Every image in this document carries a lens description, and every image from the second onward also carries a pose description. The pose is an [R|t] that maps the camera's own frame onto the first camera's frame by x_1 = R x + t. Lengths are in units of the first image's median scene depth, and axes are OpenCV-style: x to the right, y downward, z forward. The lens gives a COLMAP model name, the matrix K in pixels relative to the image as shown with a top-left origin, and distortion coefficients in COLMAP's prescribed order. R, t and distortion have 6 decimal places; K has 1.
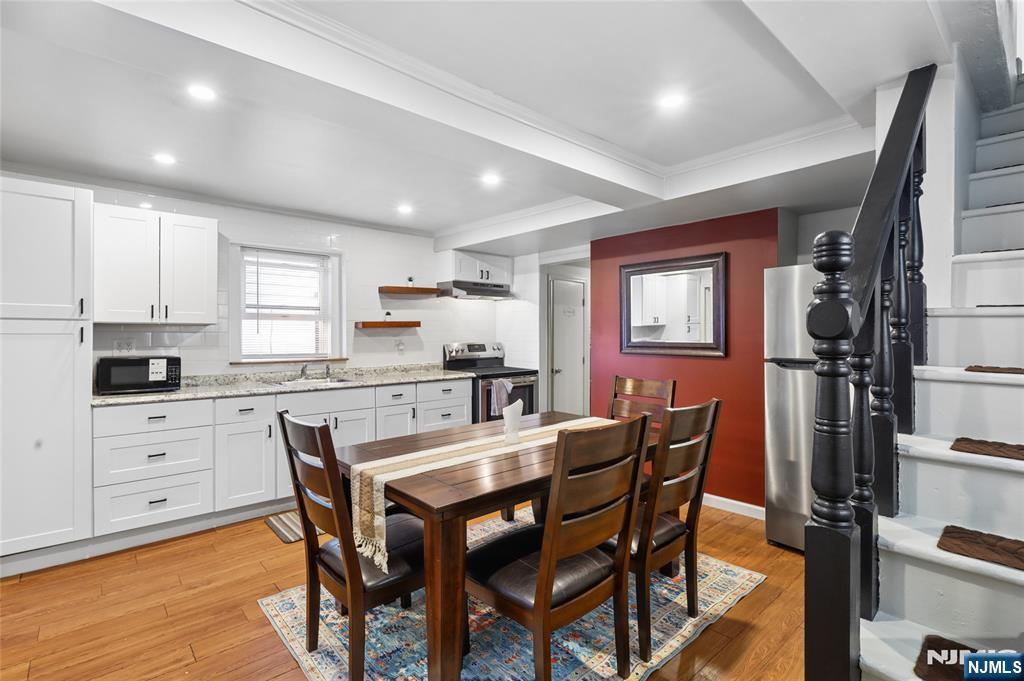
lens RADIAL K [[480.5, 0, 511.7], [0, 480.5, 335.6], [0, 0, 1]] dist [-0.002011, -0.000075]
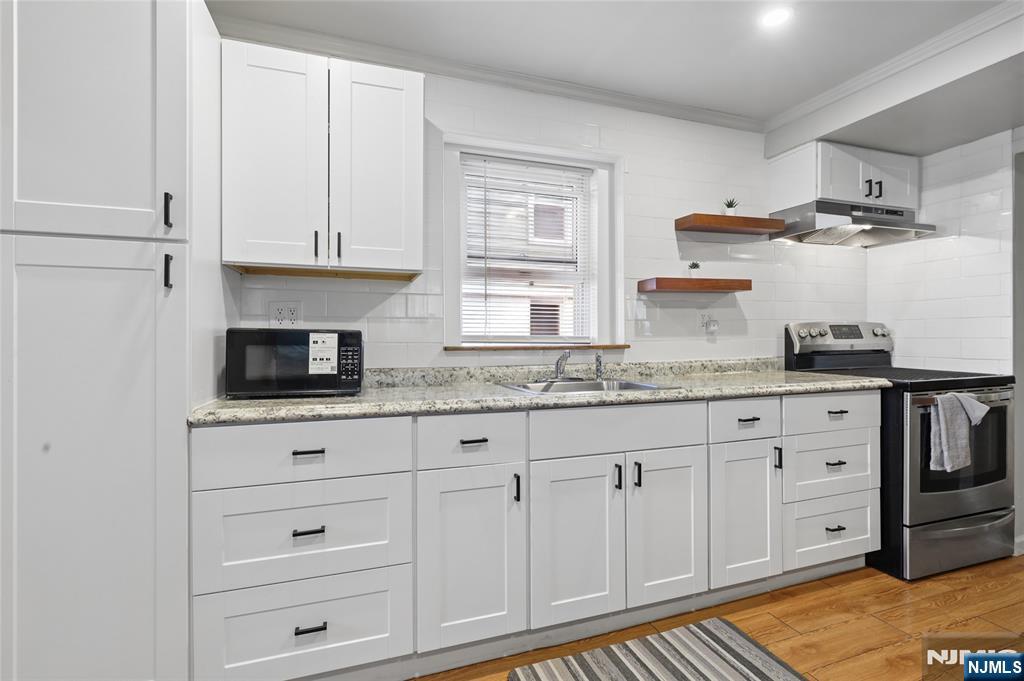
lens RADIAL K [[480.5, 0, 510.4], [0, 480.5, 338.3], [0, 0, 1]] dist [-0.002011, -0.000075]
pose [[0.922332, -0.001087, -0.386397, -0.250628], [0.000766, 0.999999, -0.000987, 0.039838], [0.386398, 0.000614, 0.922332, 0.429889]]
